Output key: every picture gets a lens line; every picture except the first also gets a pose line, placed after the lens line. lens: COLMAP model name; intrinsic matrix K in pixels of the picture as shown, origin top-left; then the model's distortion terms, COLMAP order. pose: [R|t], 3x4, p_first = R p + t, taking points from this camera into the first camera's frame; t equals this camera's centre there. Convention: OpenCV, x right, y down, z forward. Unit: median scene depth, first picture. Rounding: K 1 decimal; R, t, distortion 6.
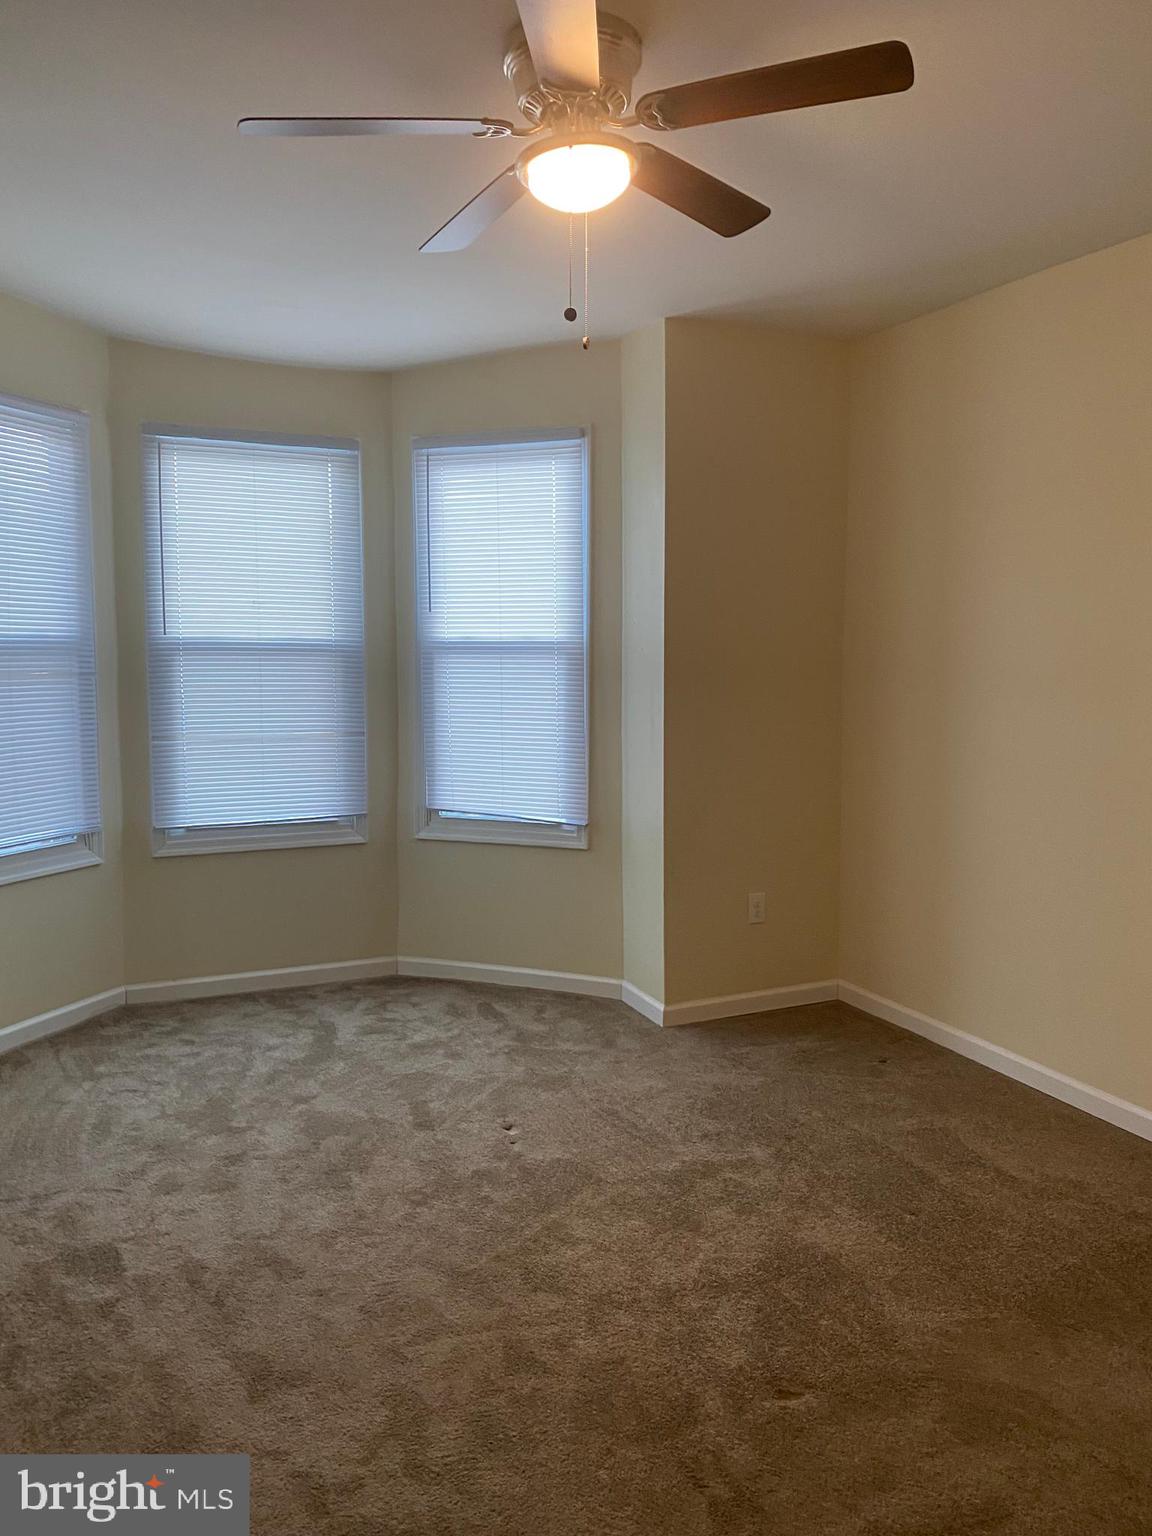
lens RADIAL K [[1174.1, 0, 586.9], [0, 1174.1, 734.2], [0, 0, 1]] dist [0.013995, -0.032752]
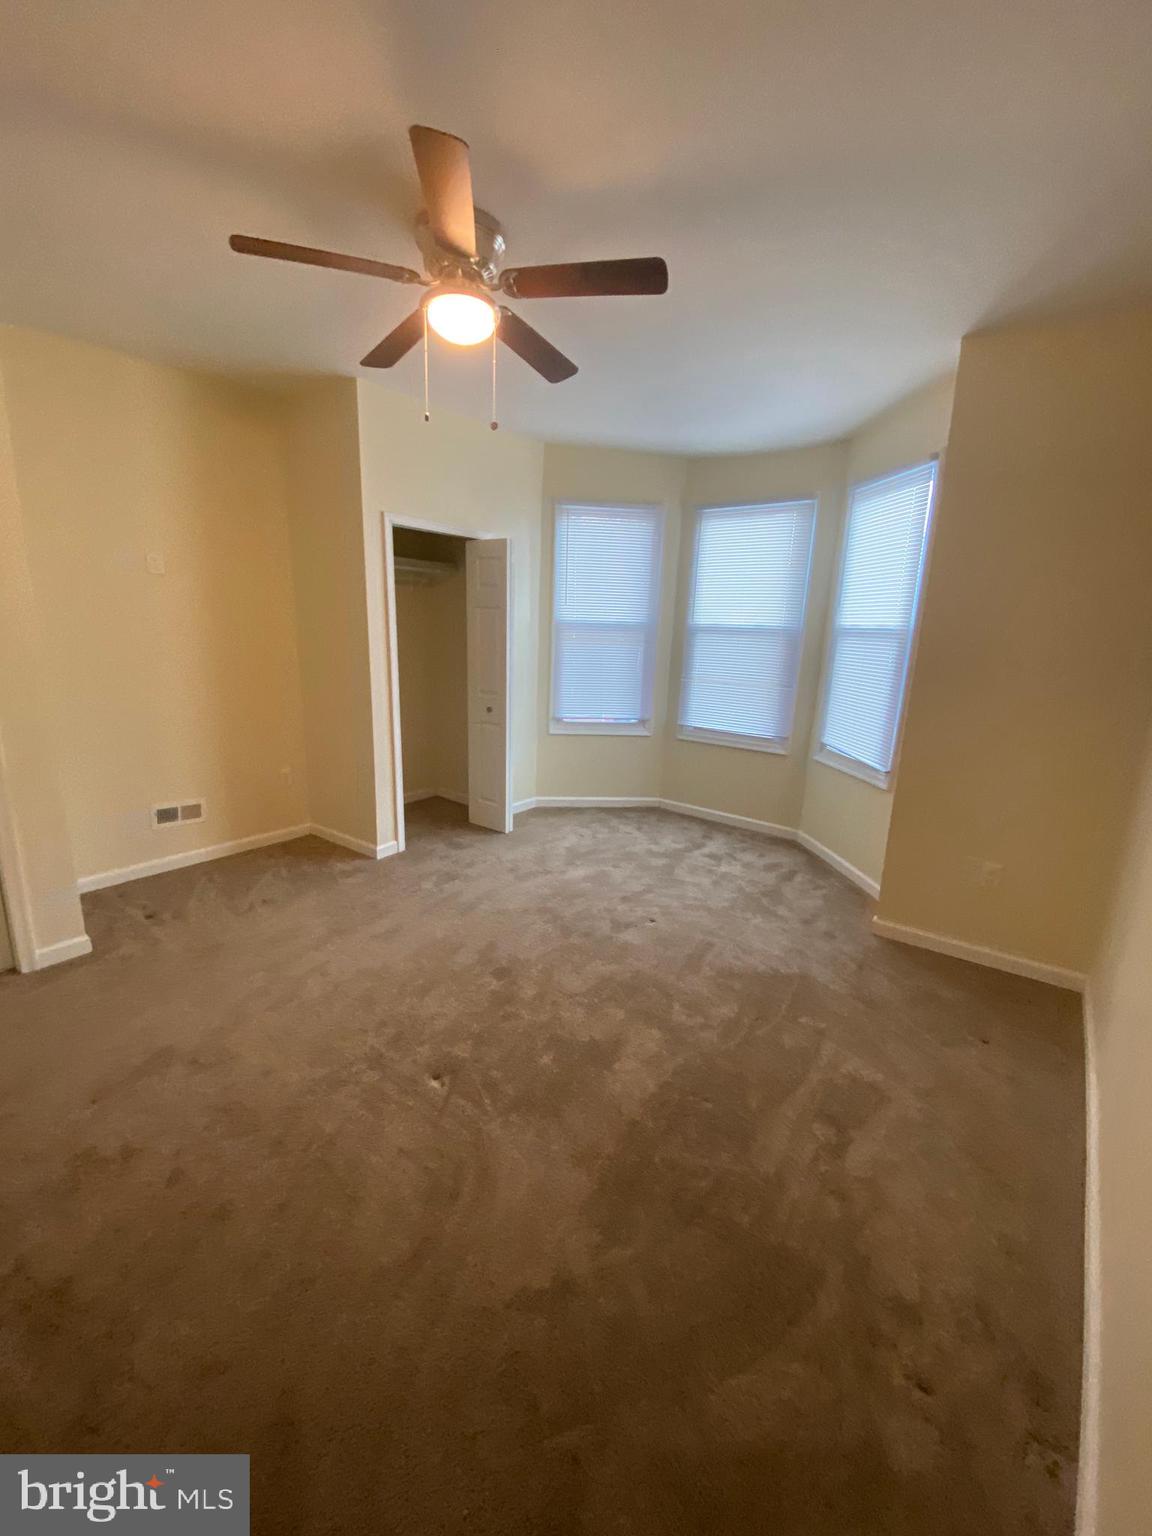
lens RADIAL K [[617.6, 0, 561.5], [0, 617.6, 761.7], [0, 0, 1]] dist [0.006527, -0.013221]
pose [[0.455953, 0.209068, -0.865100, 0.462668], [-0.098157, 0.977901, 0.184594, -0.028774], [0.884575, 0.000749, 0.466398, 0.374561]]
